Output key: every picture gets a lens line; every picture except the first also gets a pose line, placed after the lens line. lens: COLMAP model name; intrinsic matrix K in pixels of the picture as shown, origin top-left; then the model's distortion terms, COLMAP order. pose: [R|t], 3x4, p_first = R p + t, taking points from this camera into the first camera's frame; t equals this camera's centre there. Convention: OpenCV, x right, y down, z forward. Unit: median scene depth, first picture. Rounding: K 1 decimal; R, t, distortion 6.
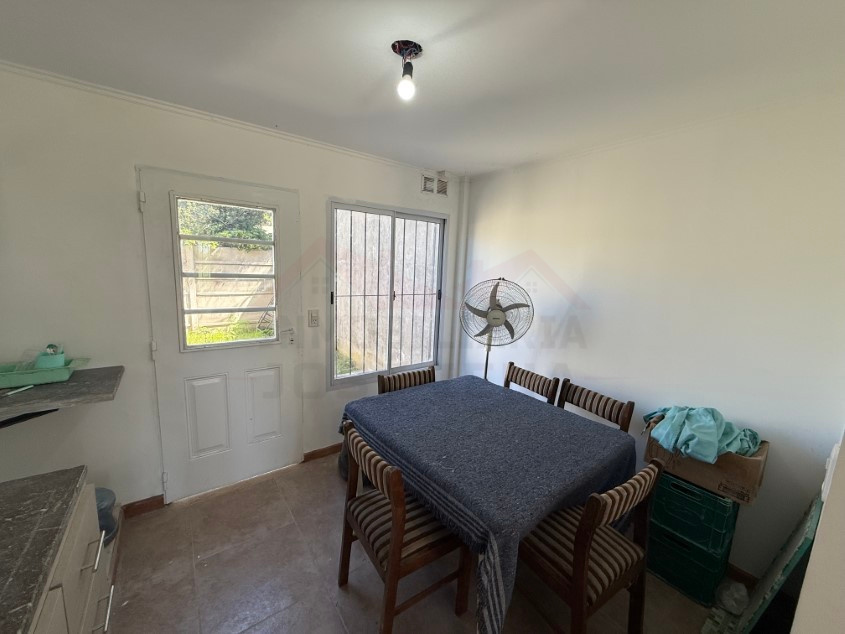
lens RADIAL K [[336.7, 0, 421.8], [0, 336.7, 318.0], [0, 0, 1]] dist [-0.000268, 0.000051]
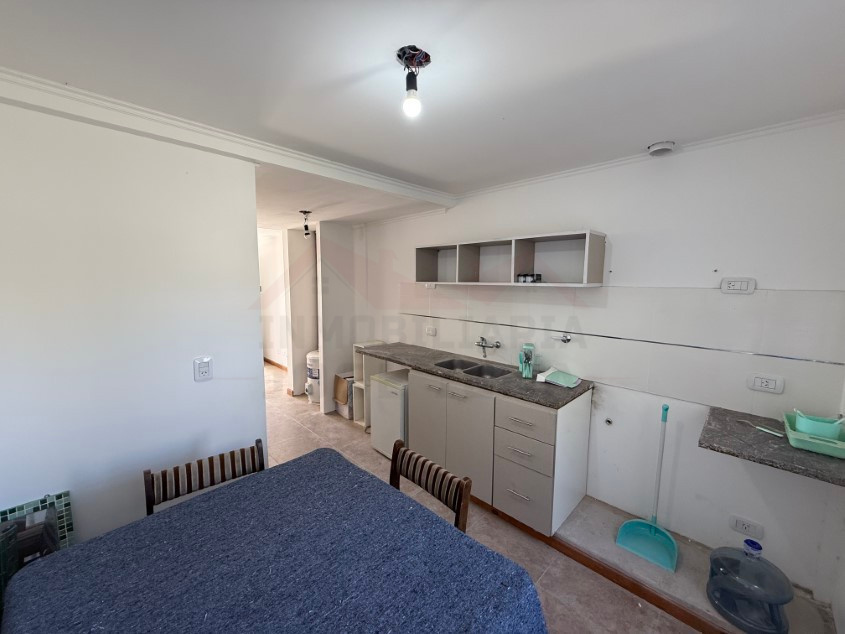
lens RADIAL K [[336.7, 0, 421.8], [0, 336.7, 318.0], [0, 0, 1]] dist [-0.000268, 0.000051]
pose [[-0.988428, -0.032794, -0.148105, 0.029411], [-0.070413, 0.963982, 0.256476, -0.225161], [0.134360, 0.263937, -0.955136, 1.251431]]
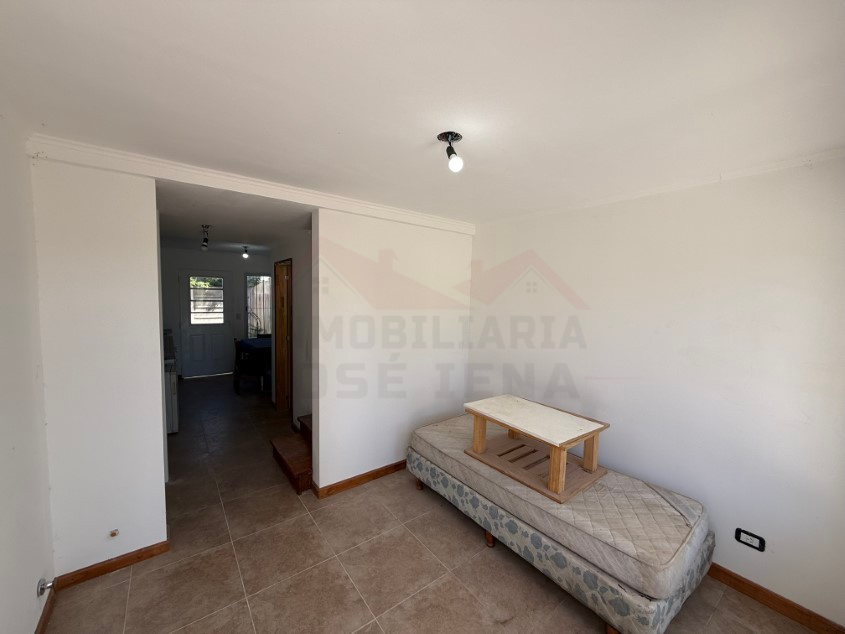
lens RADIAL K [[336.7, 0, 421.8], [0, 336.7, 318.0], [0, 0, 1]] dist [-0.000268, 0.000051]
pose [[0.999759, -0.021754, 0.002894, 1.350274], [0.021920, 0.996214, -0.084125, 0.326226], [-0.001053, 0.084168, 0.996451, -1.999488]]
